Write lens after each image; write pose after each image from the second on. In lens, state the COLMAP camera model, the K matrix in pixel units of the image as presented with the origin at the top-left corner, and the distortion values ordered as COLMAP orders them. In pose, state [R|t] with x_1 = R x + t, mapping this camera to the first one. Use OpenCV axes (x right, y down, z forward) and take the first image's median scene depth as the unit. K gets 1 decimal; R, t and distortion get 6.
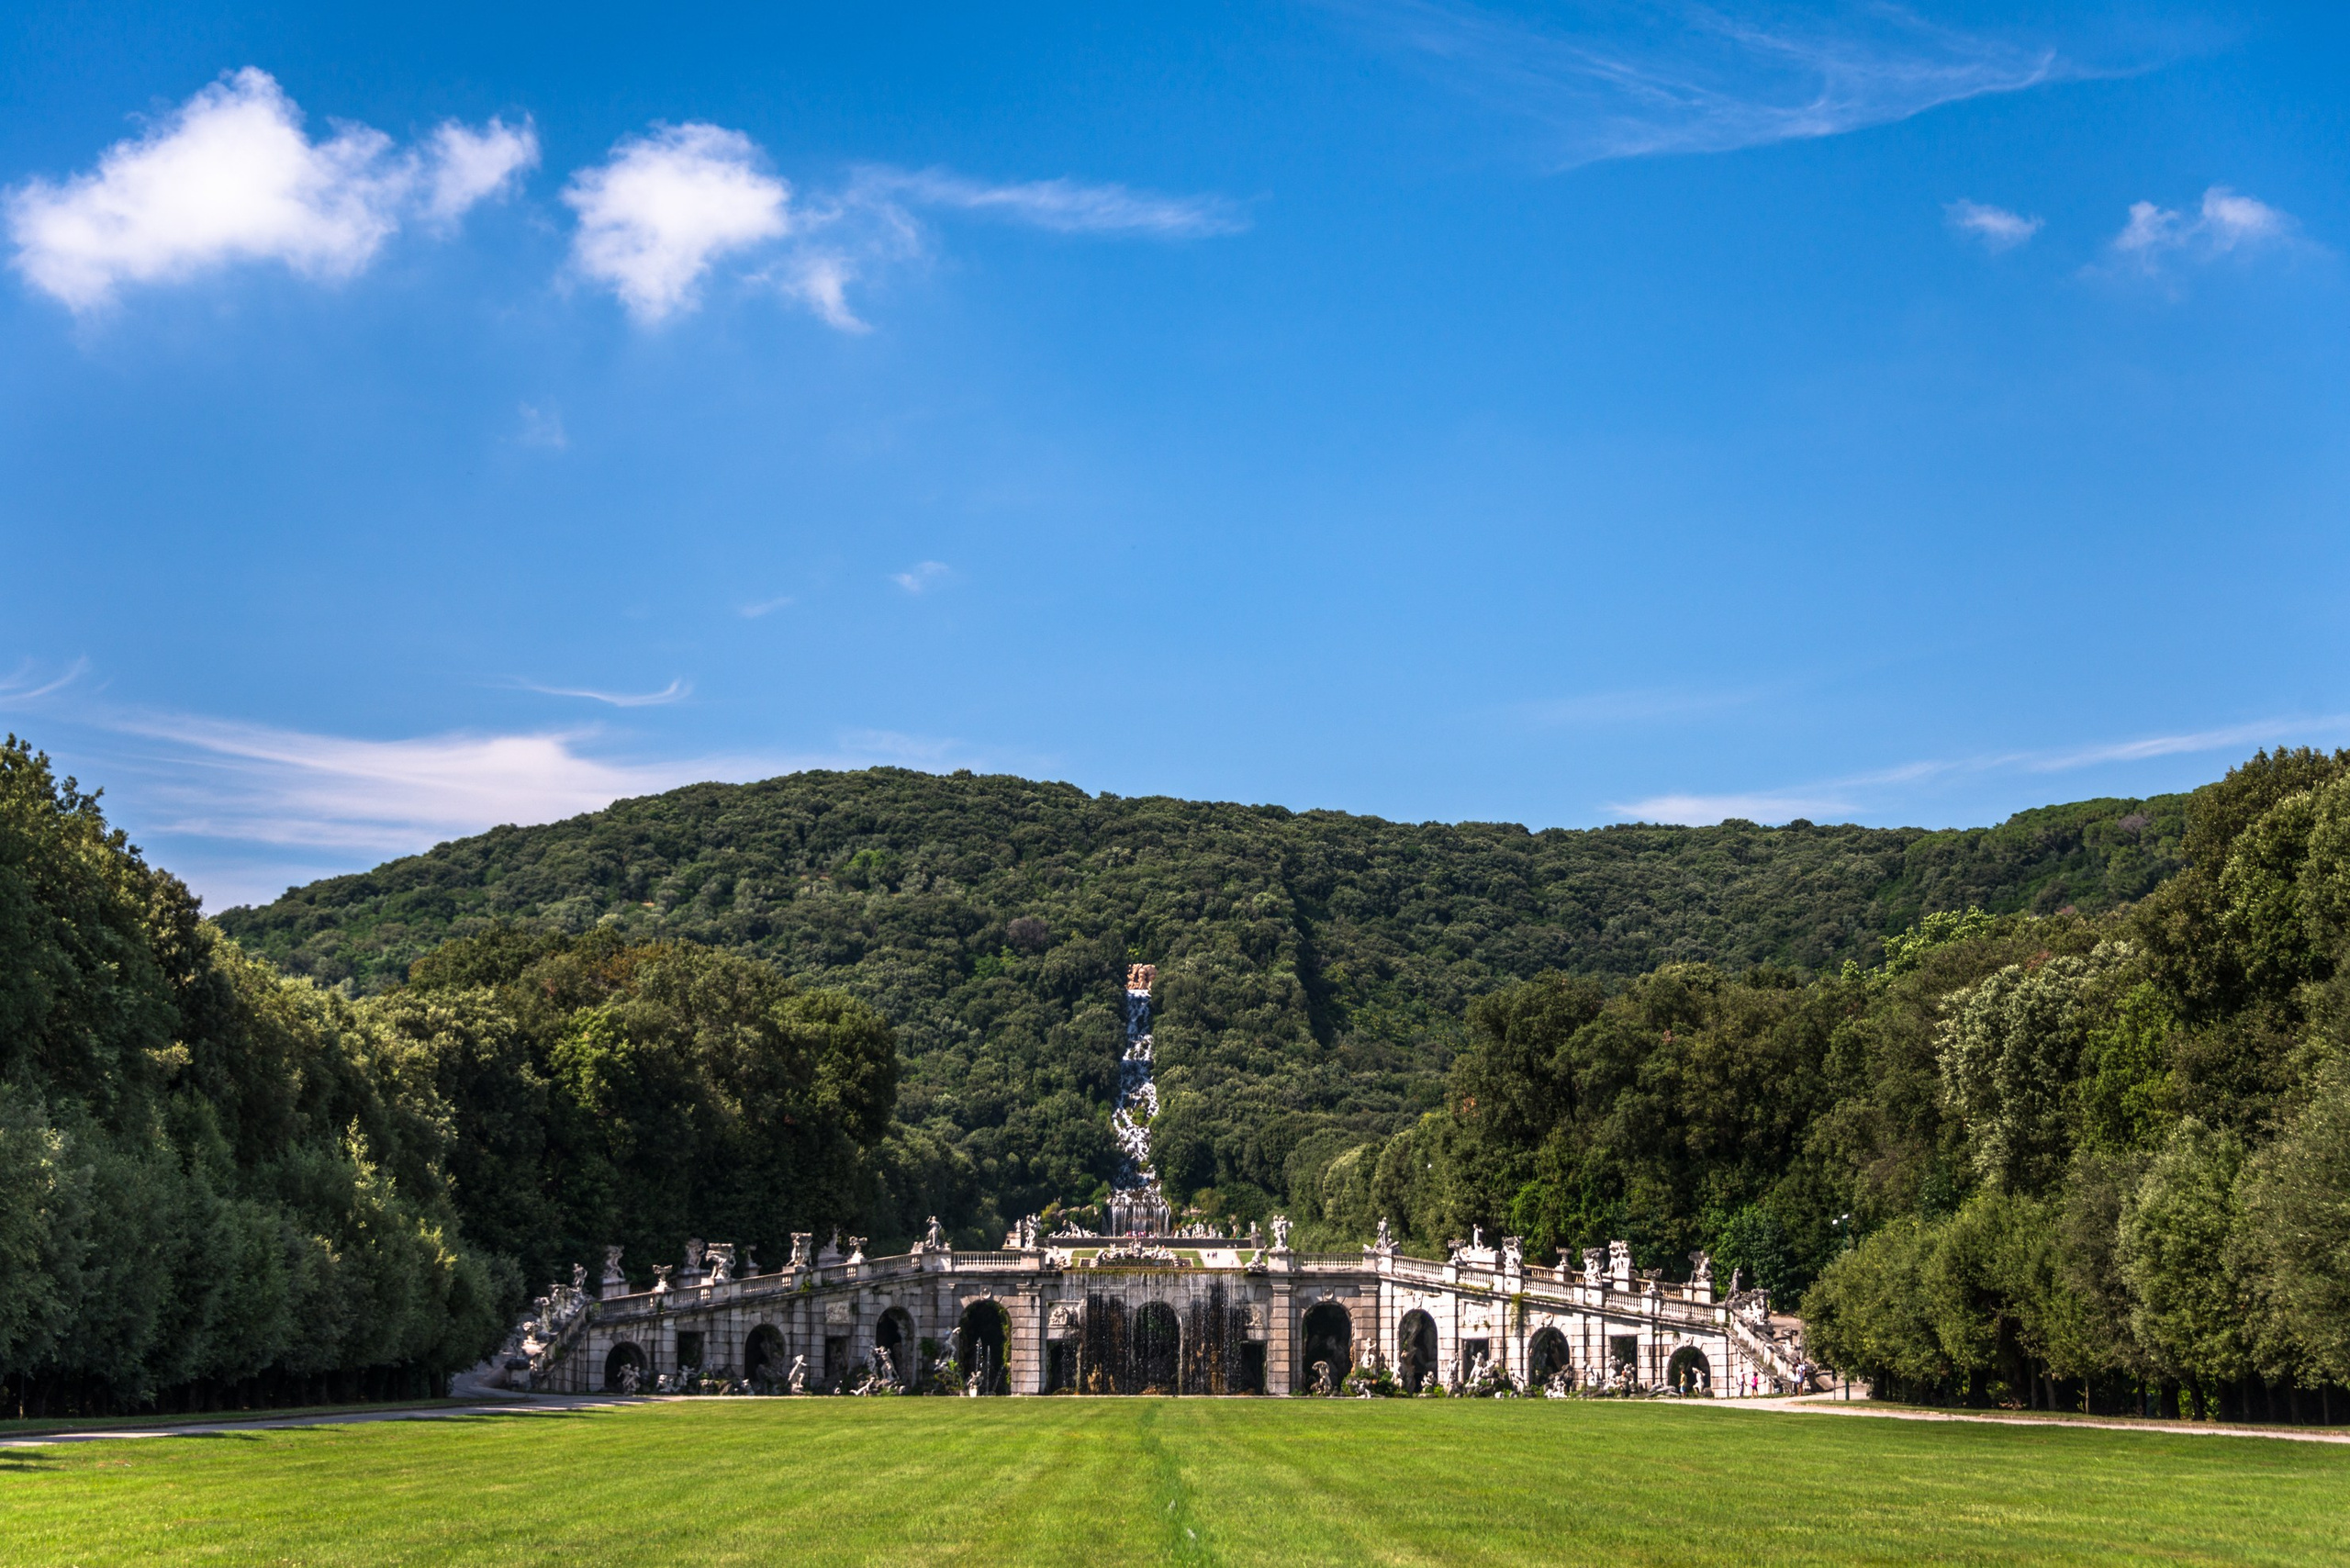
lens RADIAL K [[5190.8, 0, 1175.0], [0, 5190.8, 784.0], [0, 0, 1]] dist [0.045227, -0.205769]
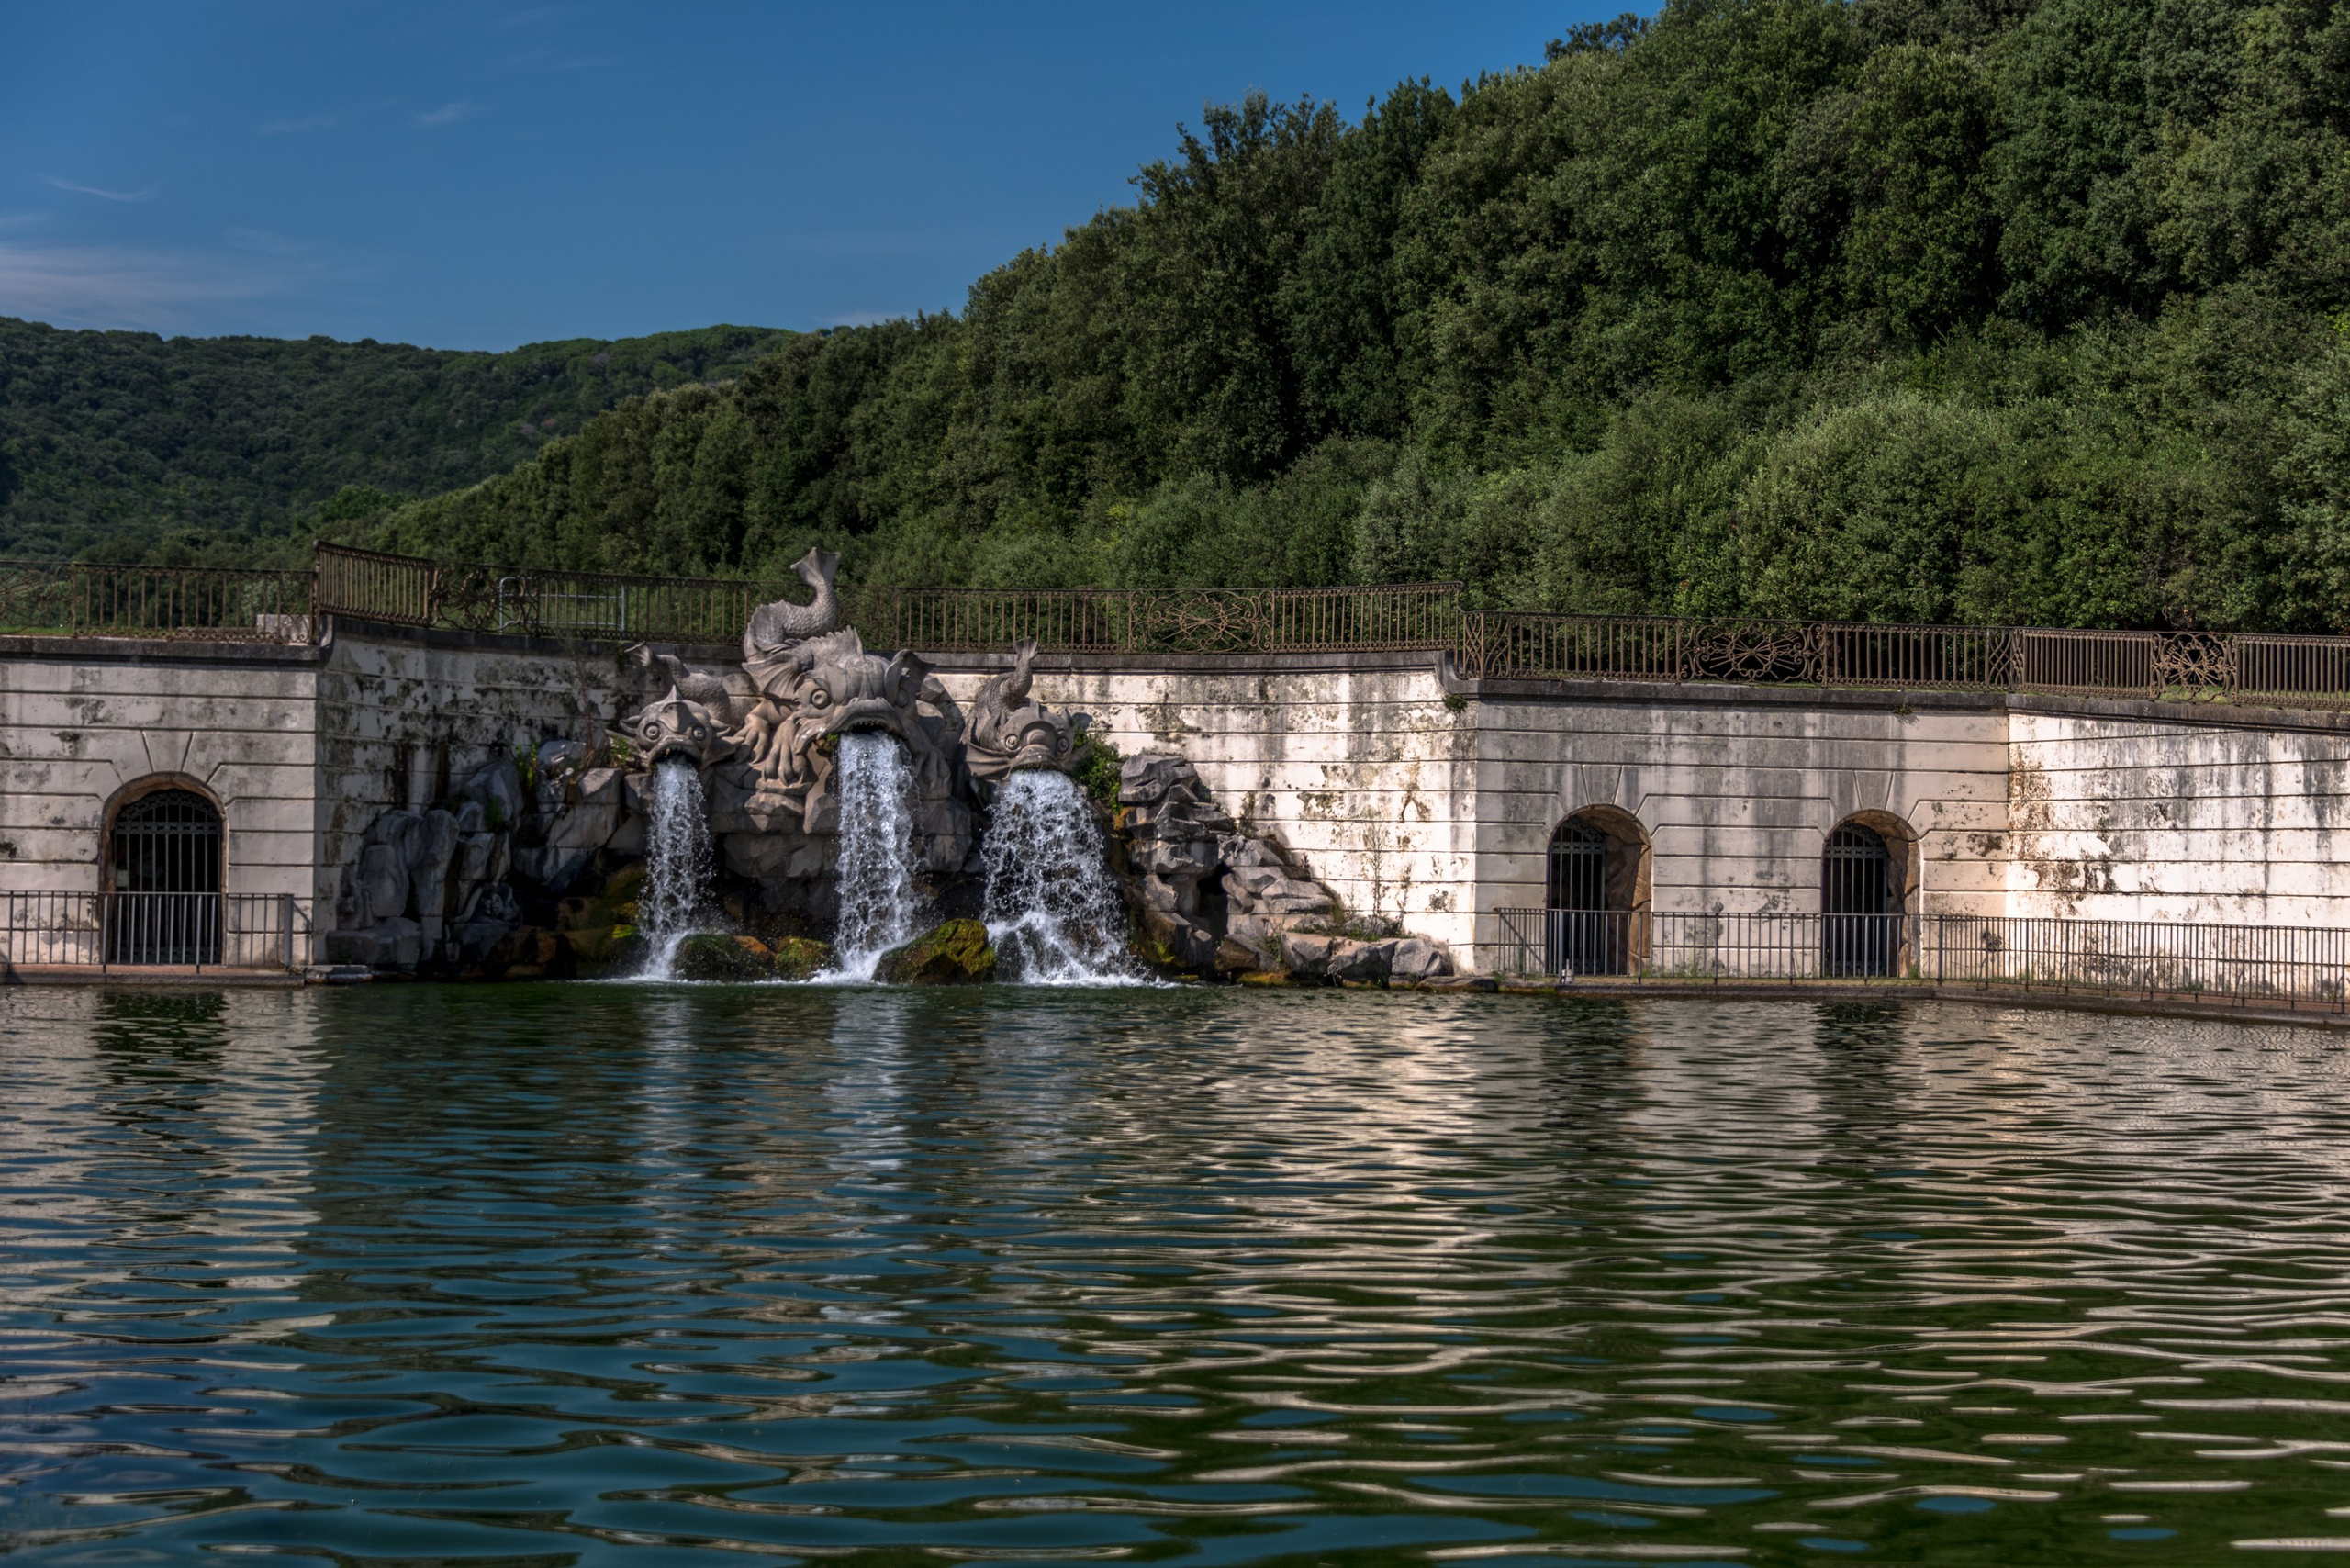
lens RADIAL K [[4411.3, 0, 1176.4], [0, 4411.3, 825.9], [0, 0, 1]] dist [-0.045570, 0.094846]
pose [[0.957525, 0.015143, 0.287952, -0.007684], [-0.051921, 0.991352, 0.120519, -0.021762], [-0.283637, -0.130350, 0.950031, -0.213146]]
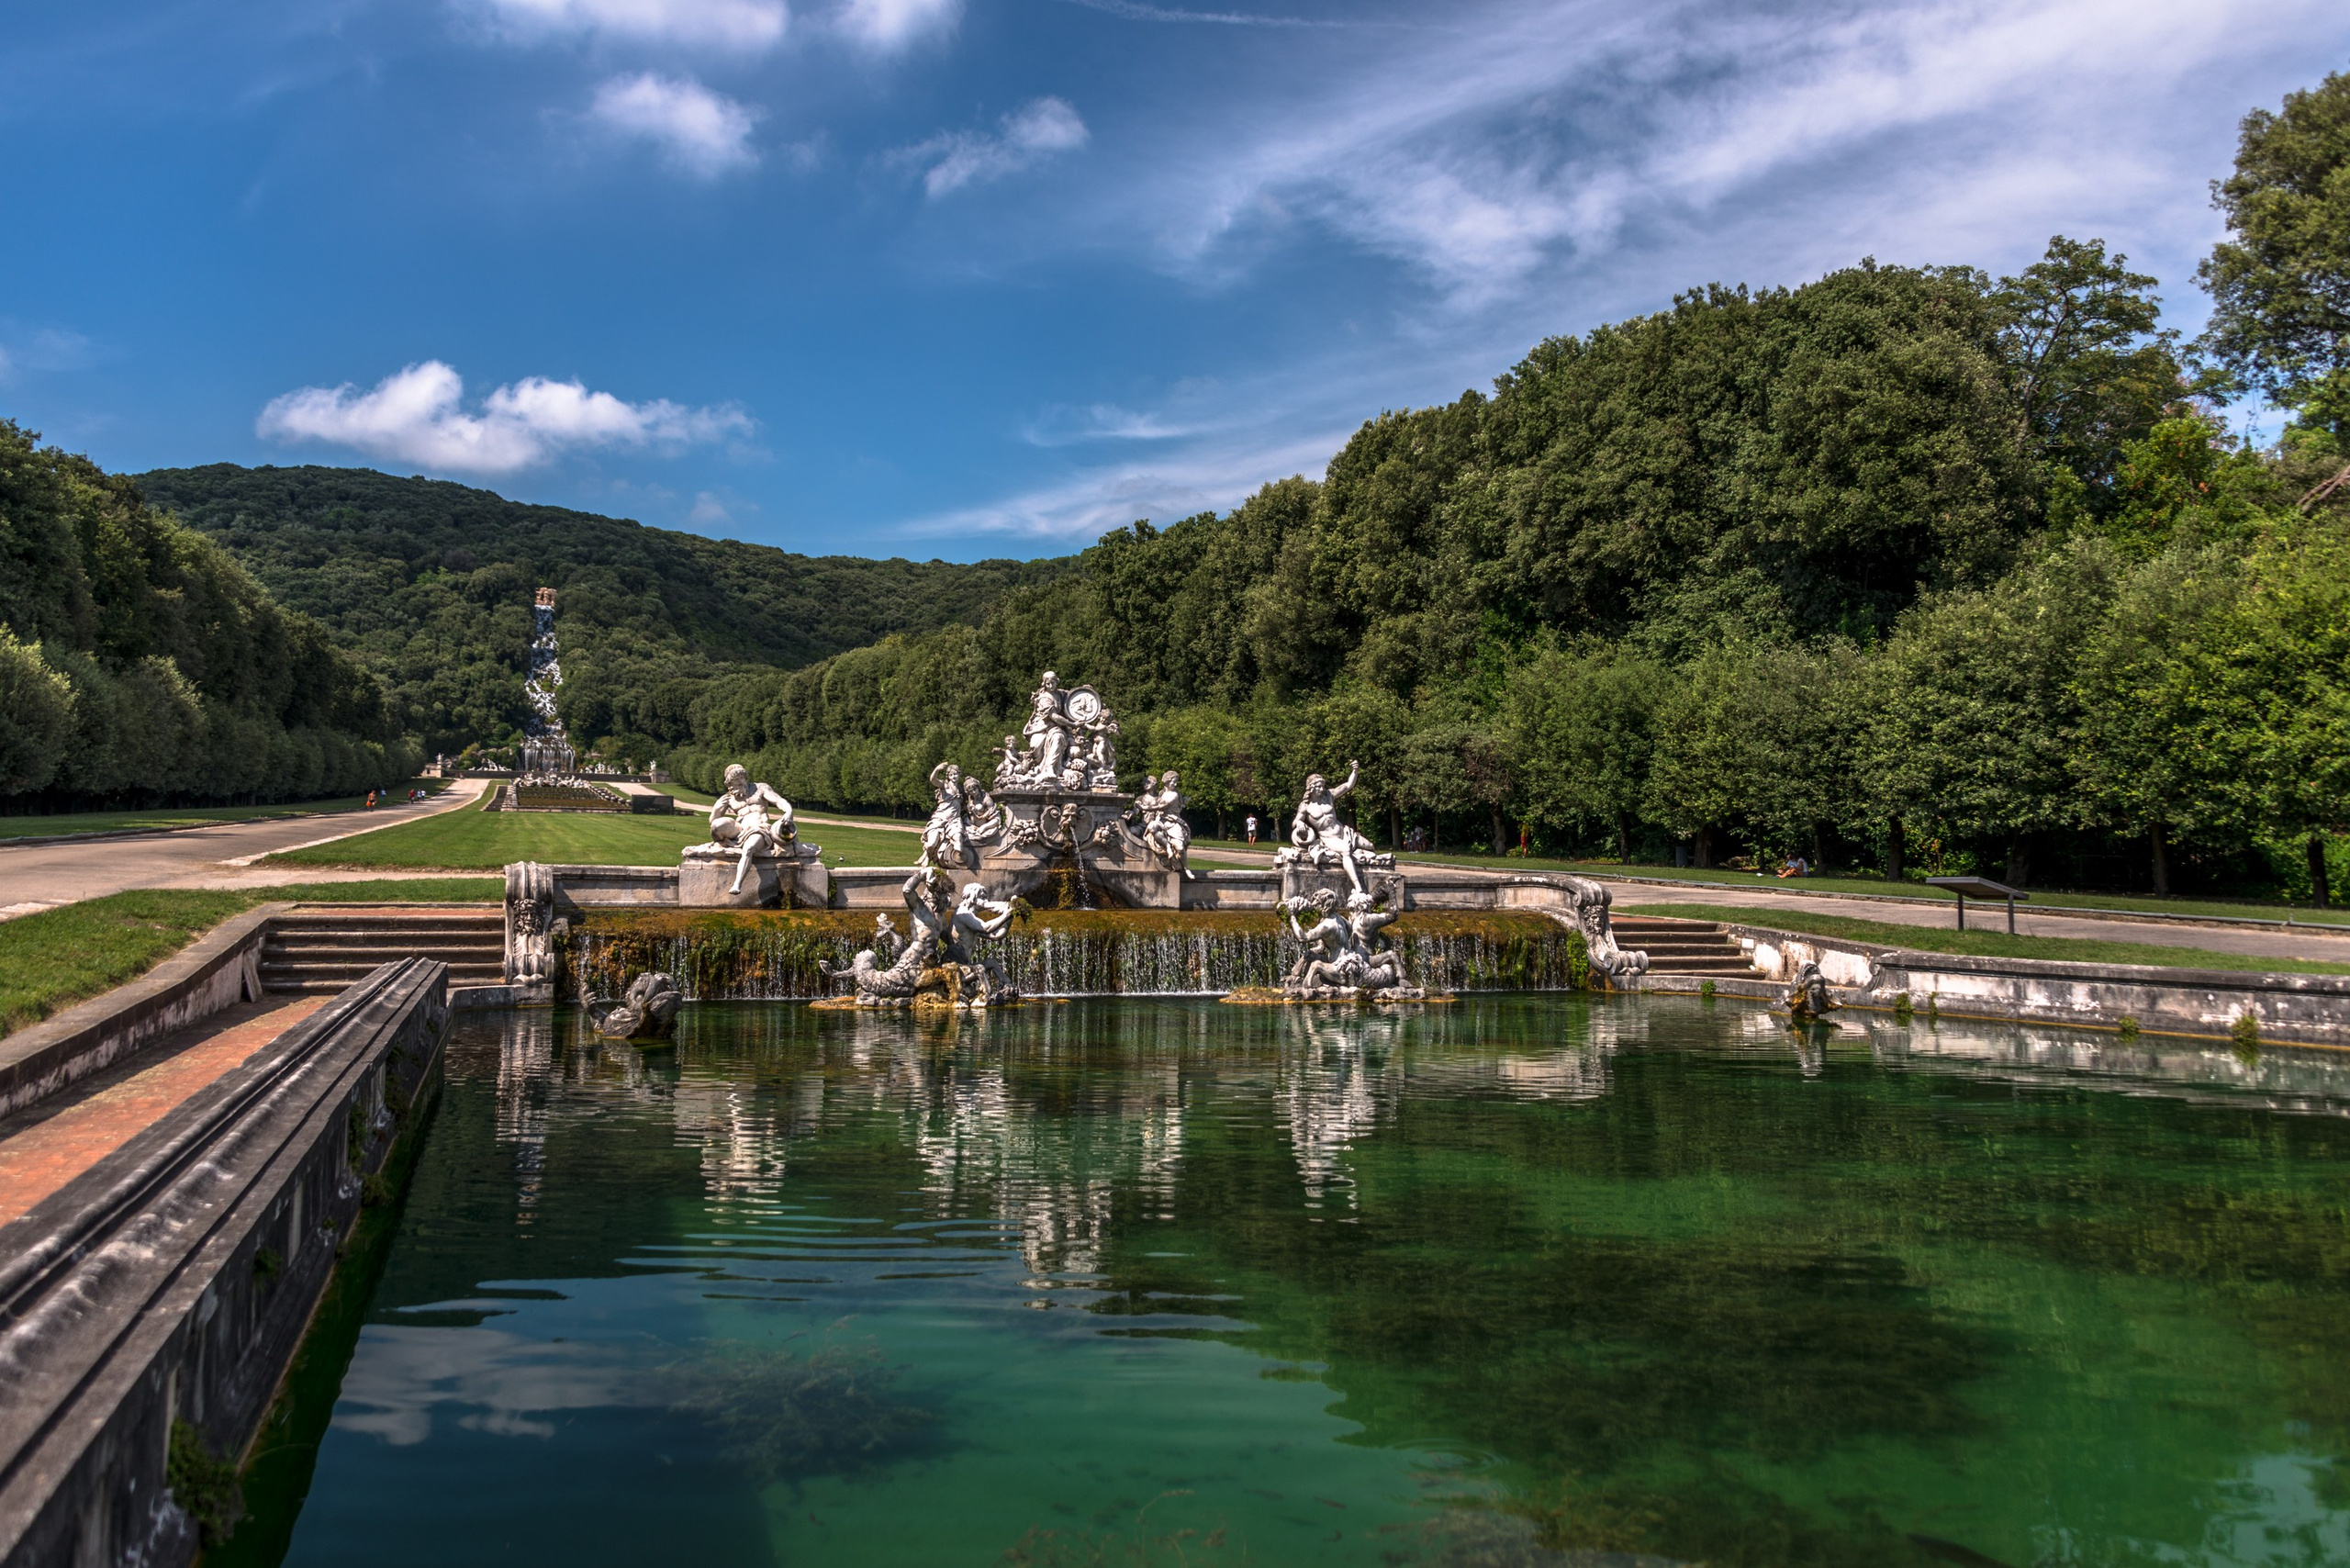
lens RADIAL K [[1878.1, 0, 1175.0], [0, 1878.1, 784.0], [0, 0, 1]] dist [0.035911, -0.001072]
pose [[0.946093, 0.024222, 0.322988, -0.009702], [-0.048446, 0.996565, 0.067171, 0.047986], [-0.320252, -0.079198, 0.944016, 0.485559]]
